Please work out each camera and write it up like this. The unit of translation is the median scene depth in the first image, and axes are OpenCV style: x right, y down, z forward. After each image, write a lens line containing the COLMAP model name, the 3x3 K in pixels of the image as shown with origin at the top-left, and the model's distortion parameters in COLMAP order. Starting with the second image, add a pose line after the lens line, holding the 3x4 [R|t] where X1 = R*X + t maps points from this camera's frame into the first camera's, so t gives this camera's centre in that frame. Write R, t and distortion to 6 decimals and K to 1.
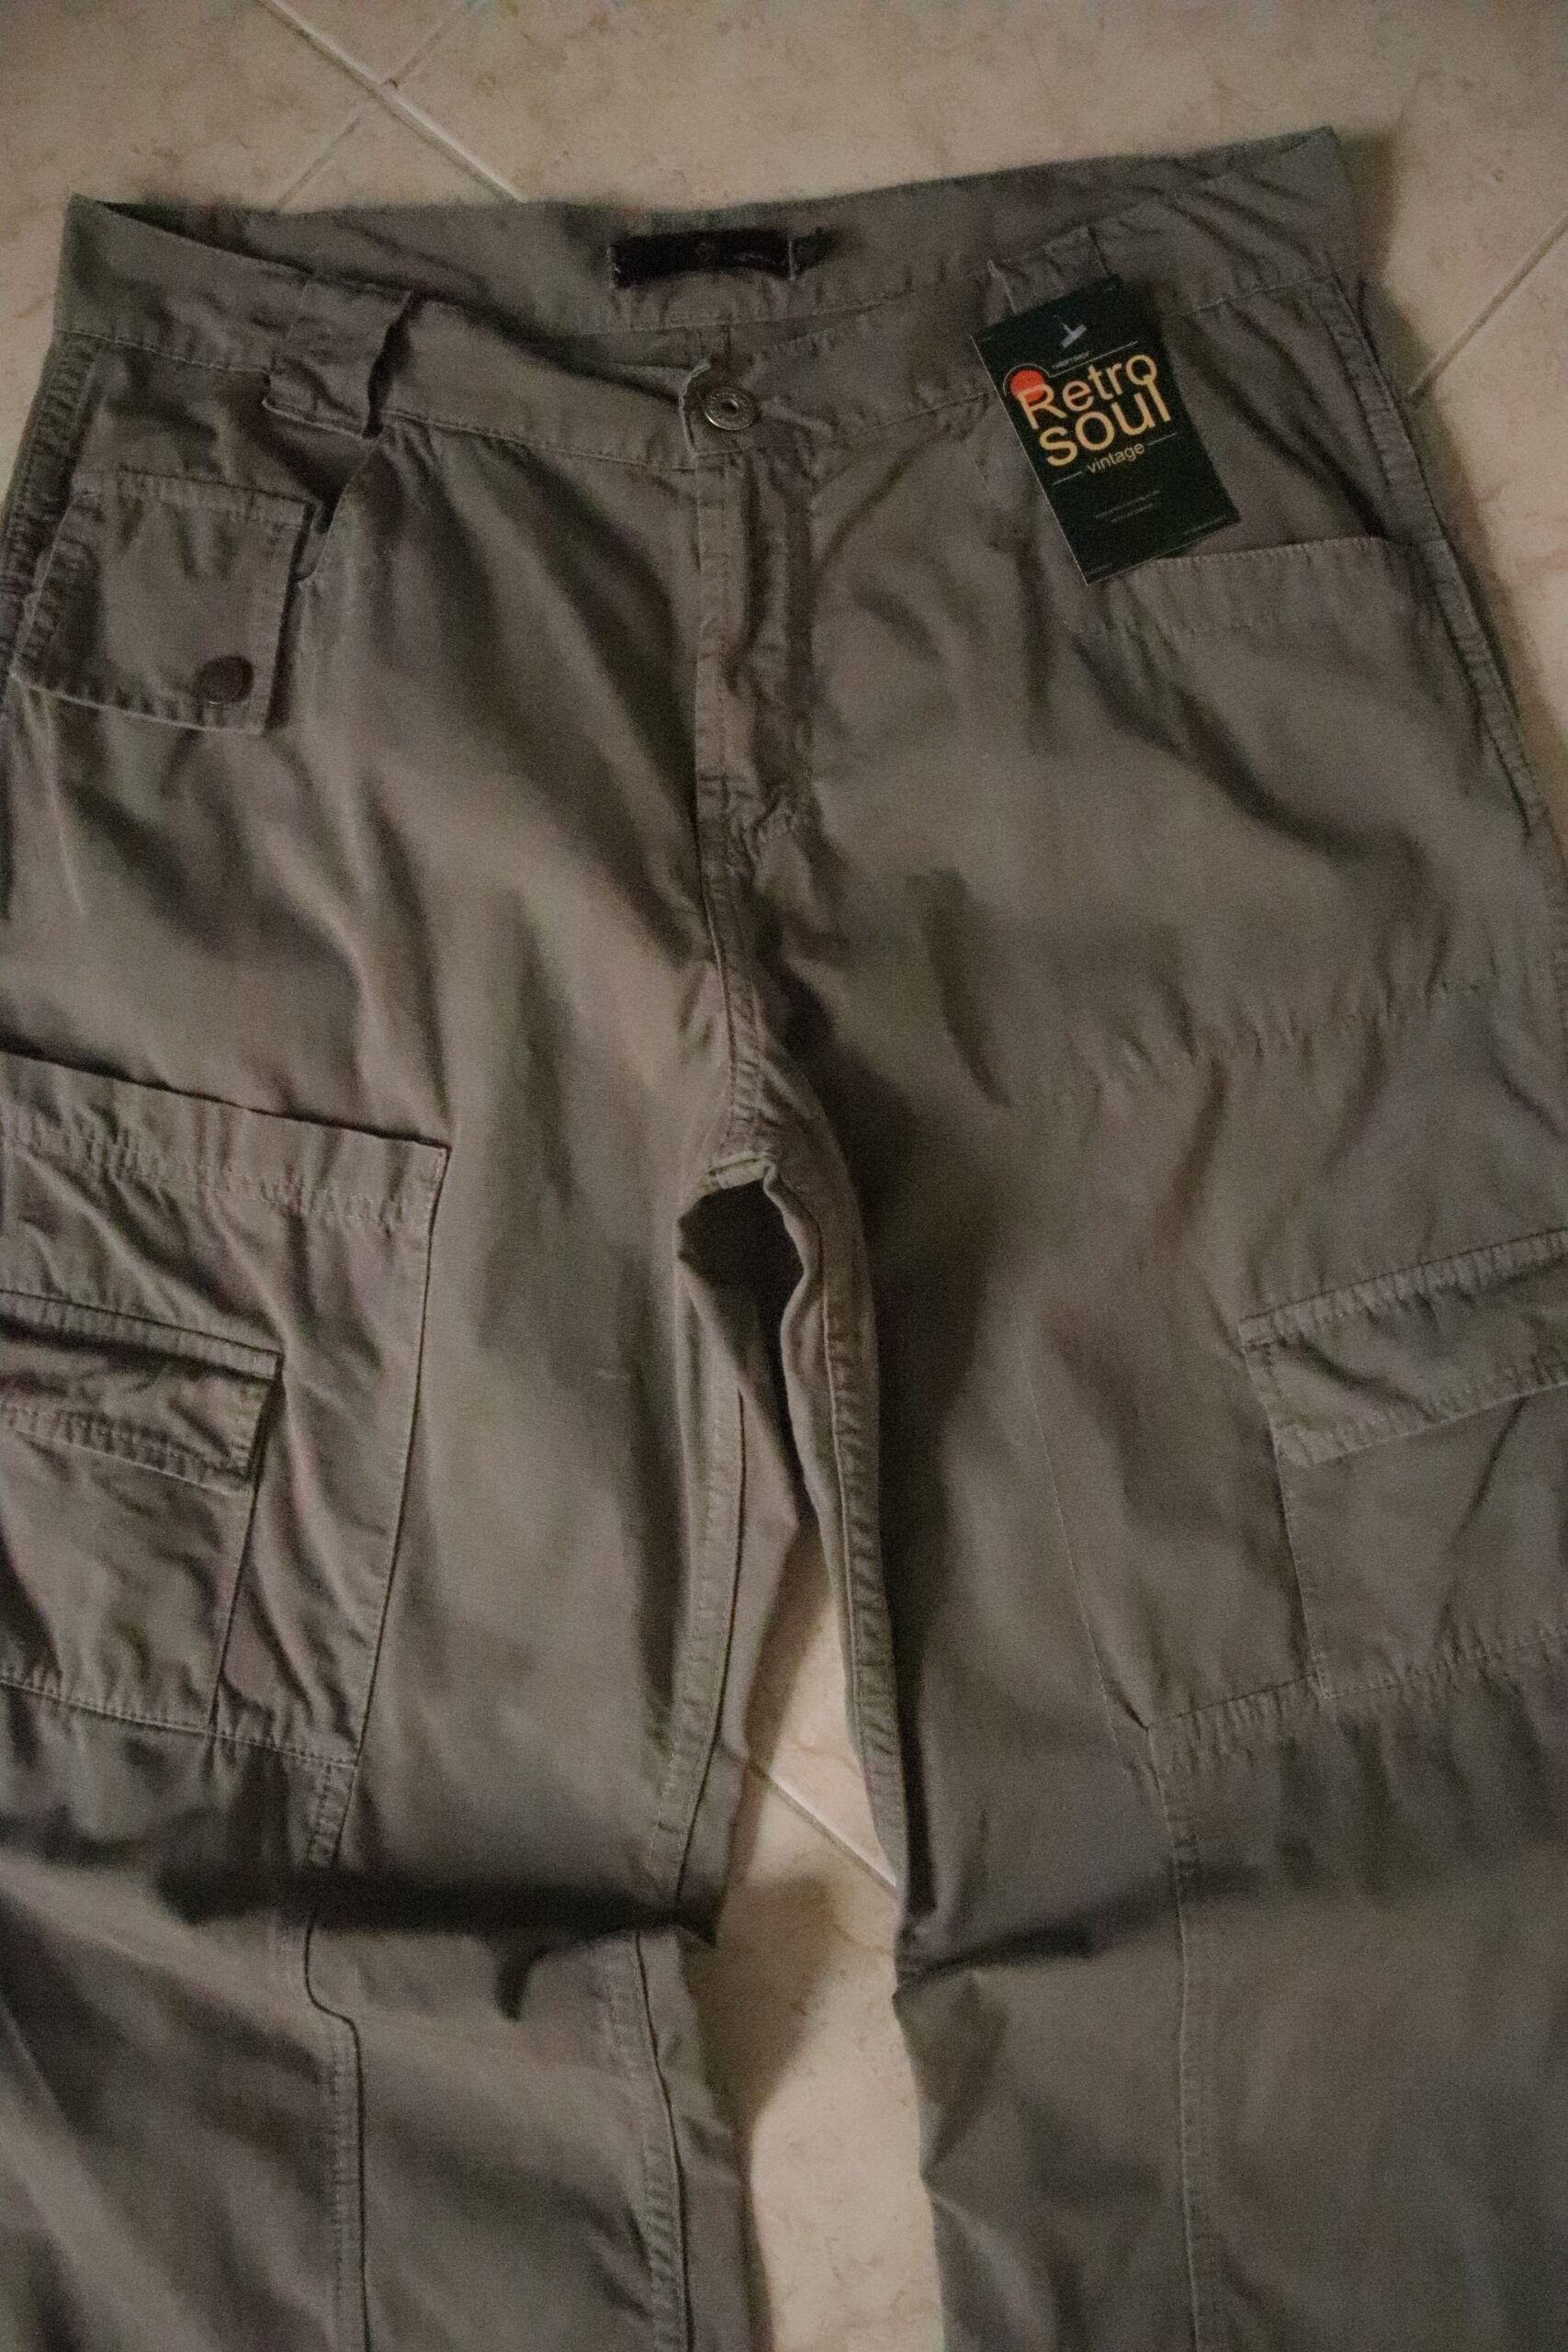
lens RADIAL K [[2040.9, 0, 784.0], [0, 2040.9, 1176.0], [0, 0, 1]] dist [-0.171053, 0.185058]
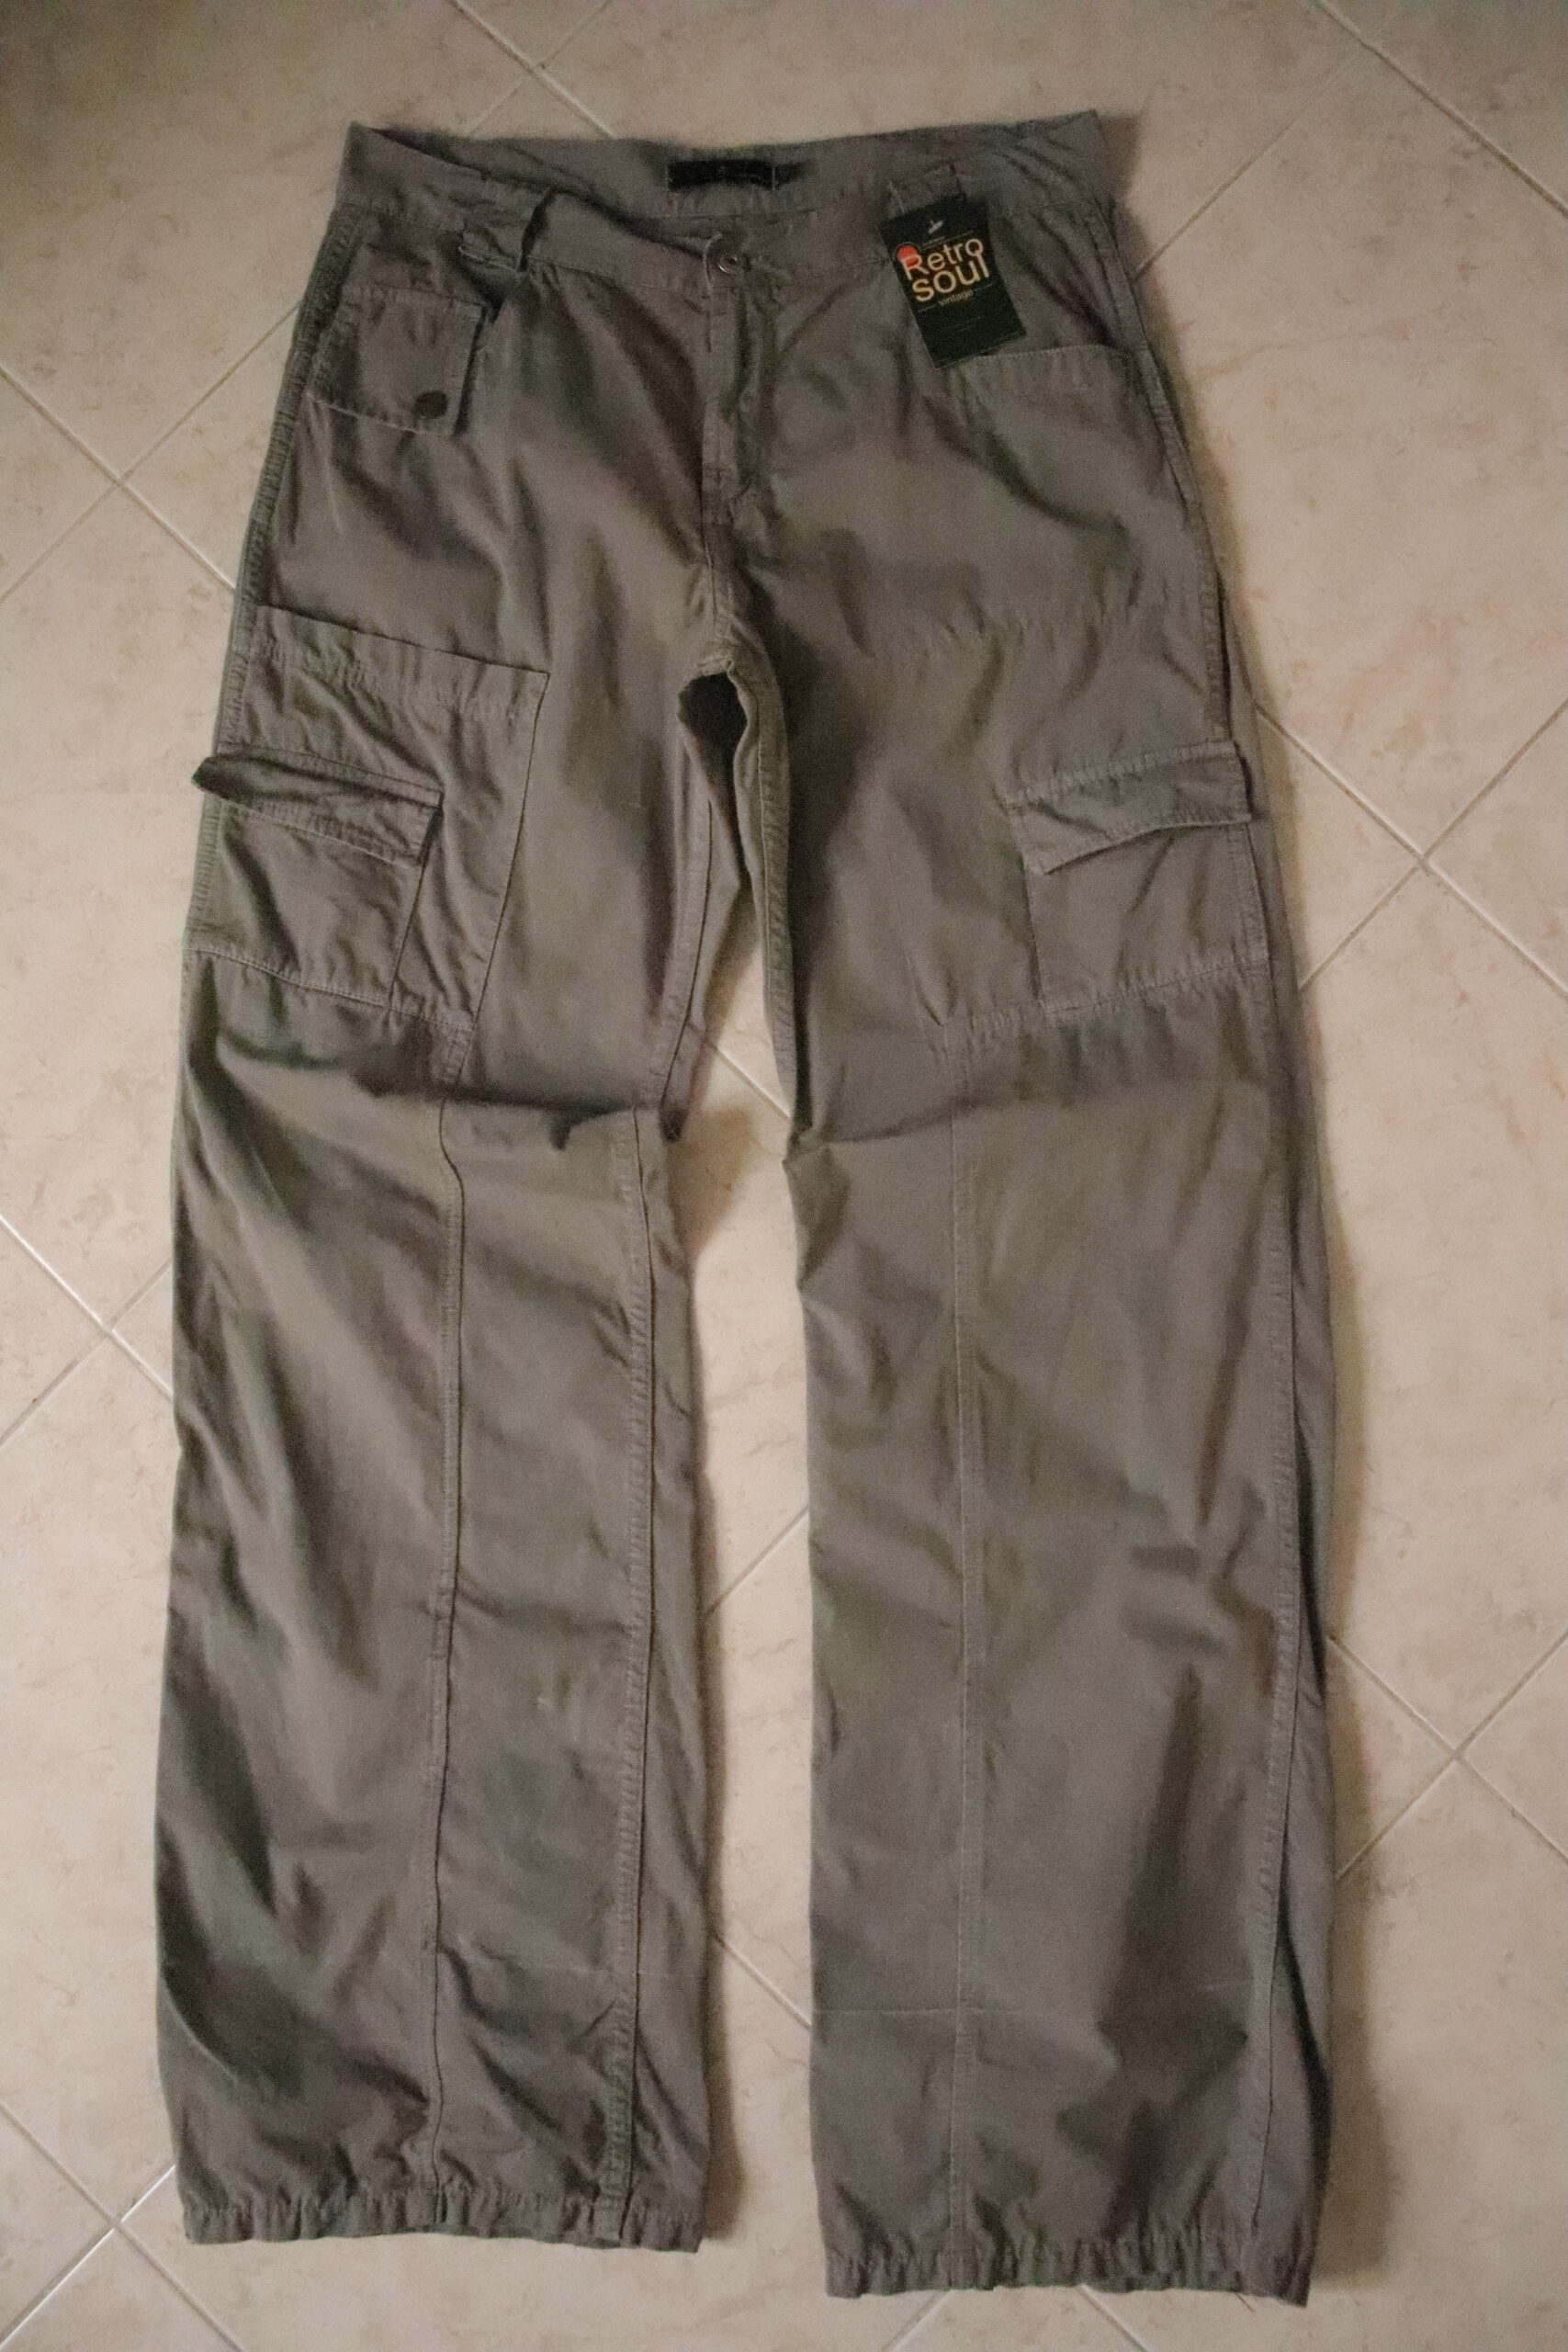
lens RADIAL K [[2040.9, 0, 784.0], [0, 2040.9, 1176.0], [0, 0, 1]] dist [-0.171053, 0.185058]
pose [[0.998924, 0.044845, -0.011809, 0.073185], [-0.044978, 0.998925, -0.011220, 0.421864], [0.011294, 0.011739, 0.999867, -0.701090]]
